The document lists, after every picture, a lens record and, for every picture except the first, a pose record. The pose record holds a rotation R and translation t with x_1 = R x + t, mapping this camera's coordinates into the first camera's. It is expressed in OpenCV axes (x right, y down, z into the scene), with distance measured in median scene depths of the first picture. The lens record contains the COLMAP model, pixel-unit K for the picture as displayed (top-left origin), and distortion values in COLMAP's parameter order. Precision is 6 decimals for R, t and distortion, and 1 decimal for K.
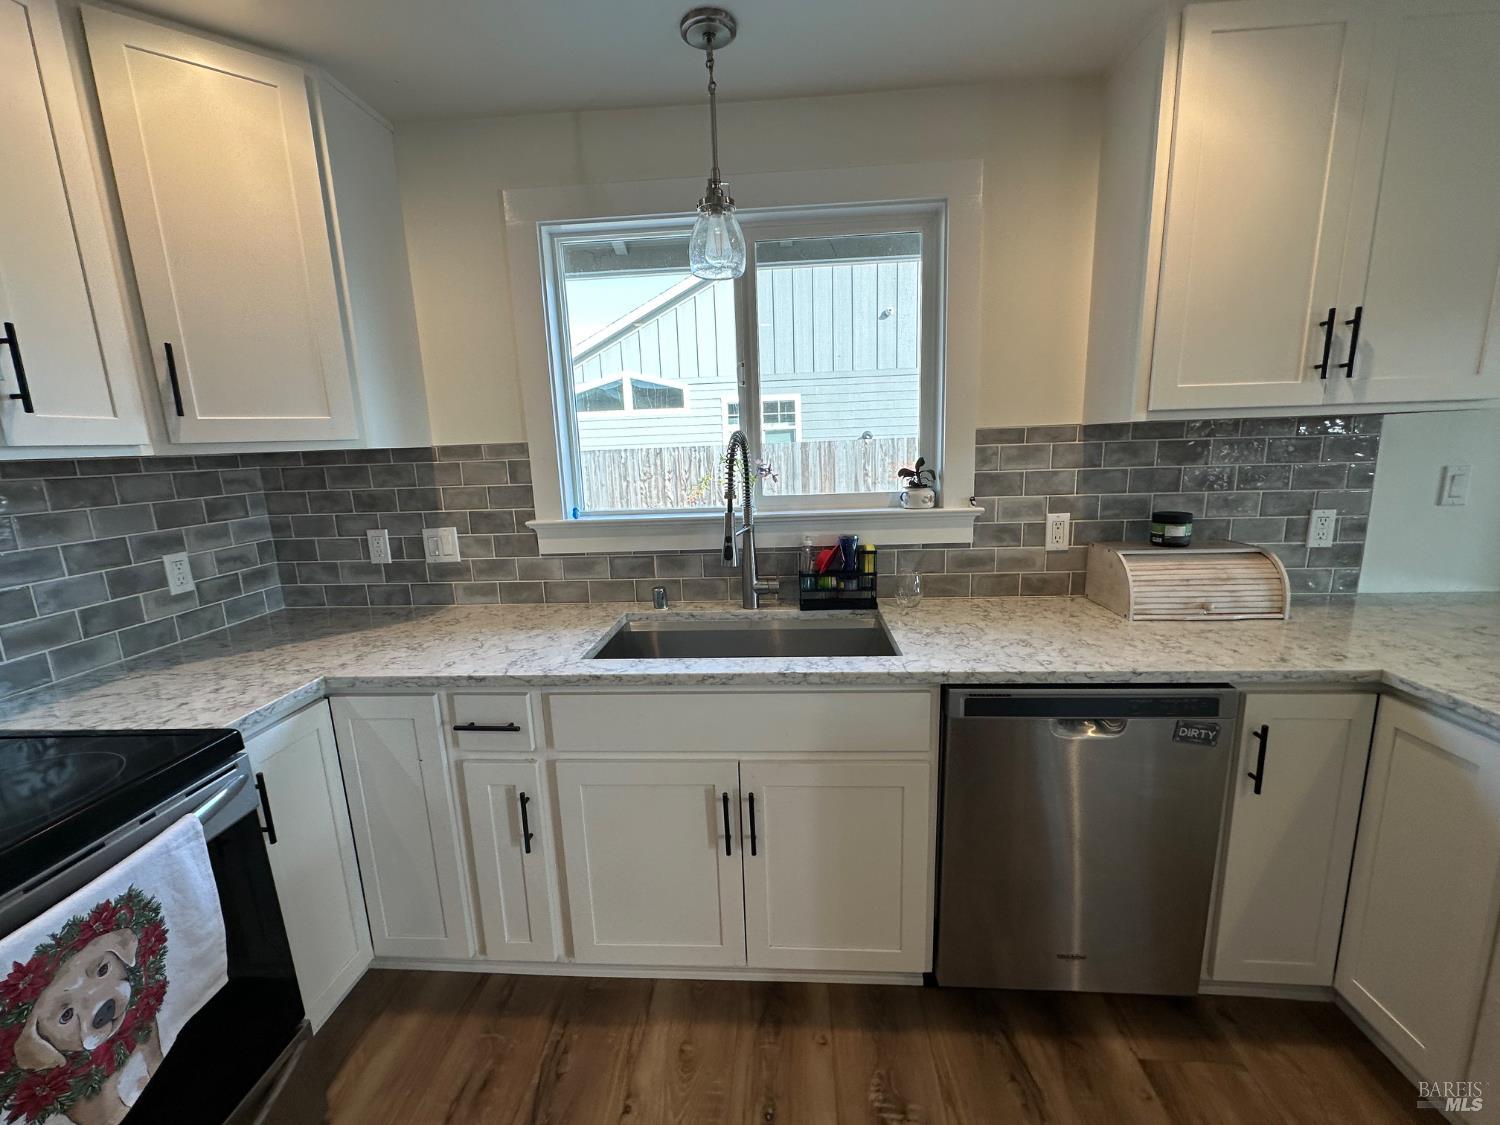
lens RADIAL K [[598.3, 0, 752.0], [0, 598.3, 561.8], [0, 0, 1]] dist [-0.003234, 0.000400]
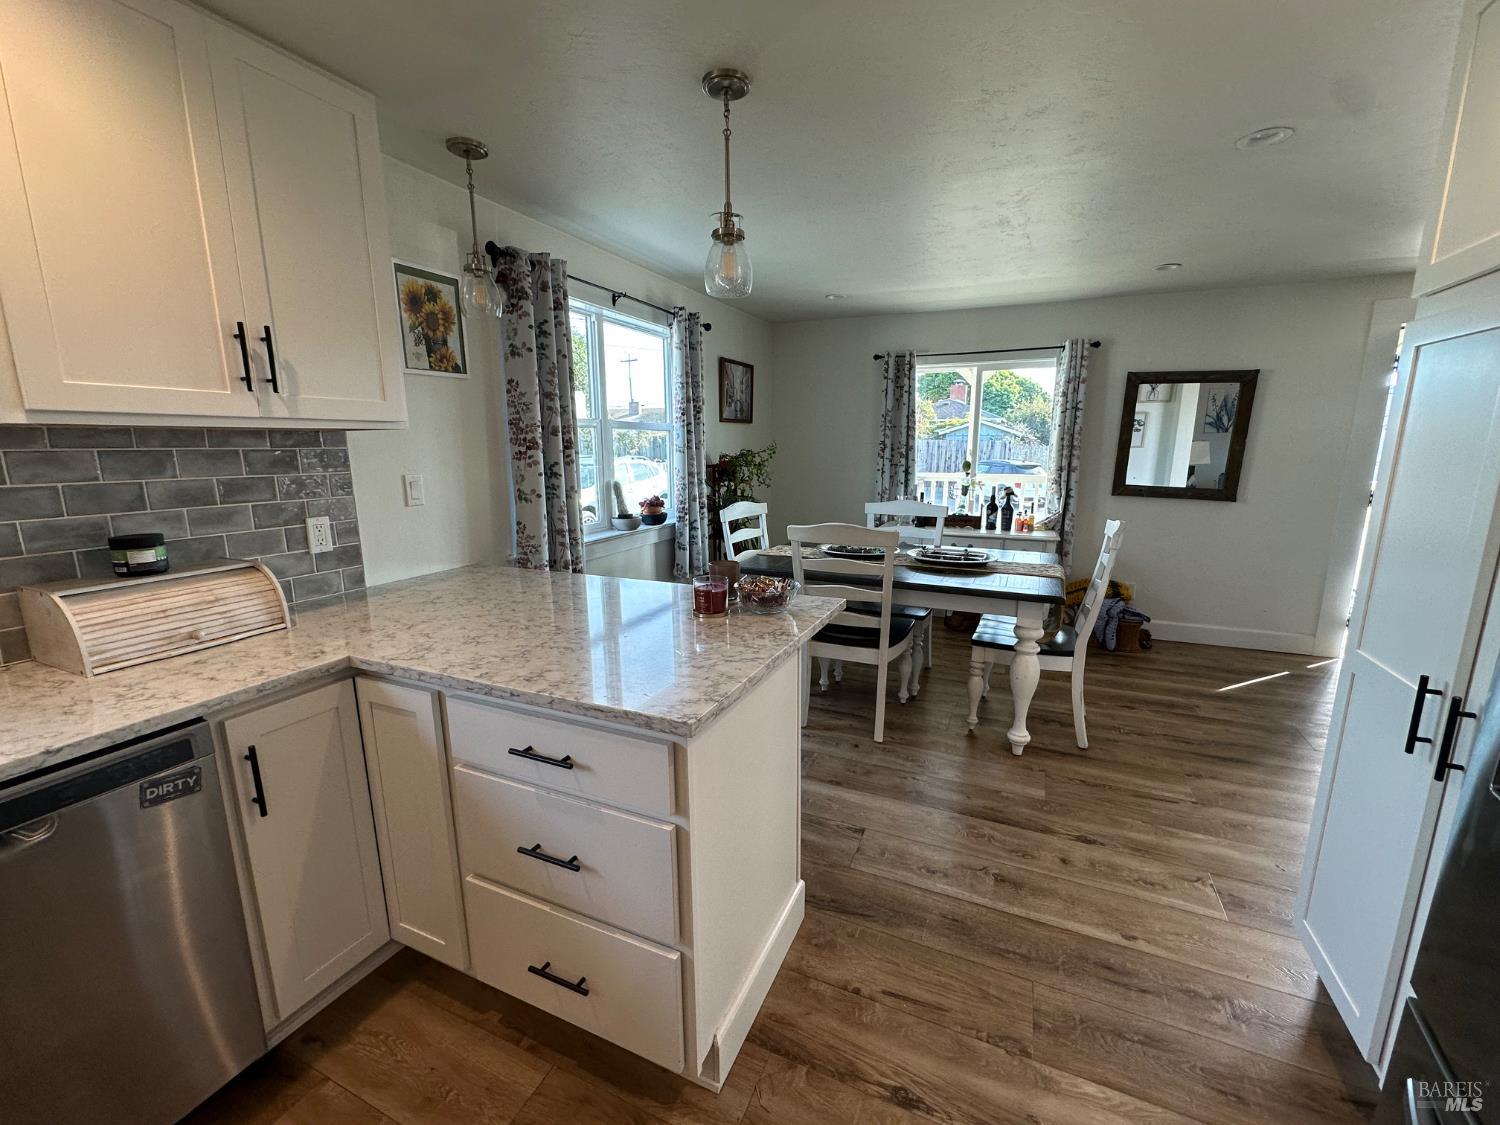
lens RADIAL K [[598.3, 0, 743.5], [0, 598.3, 563.1], [0, 0, 1]] dist [-0.003234, 0.000400]
pose [[0.371415, -0.151171, 0.916078, 0.247728], [0.169727, 0.981085, 0.093084, 0.023305], [-0.912822, 0.120910, 0.390047, -0.106580]]
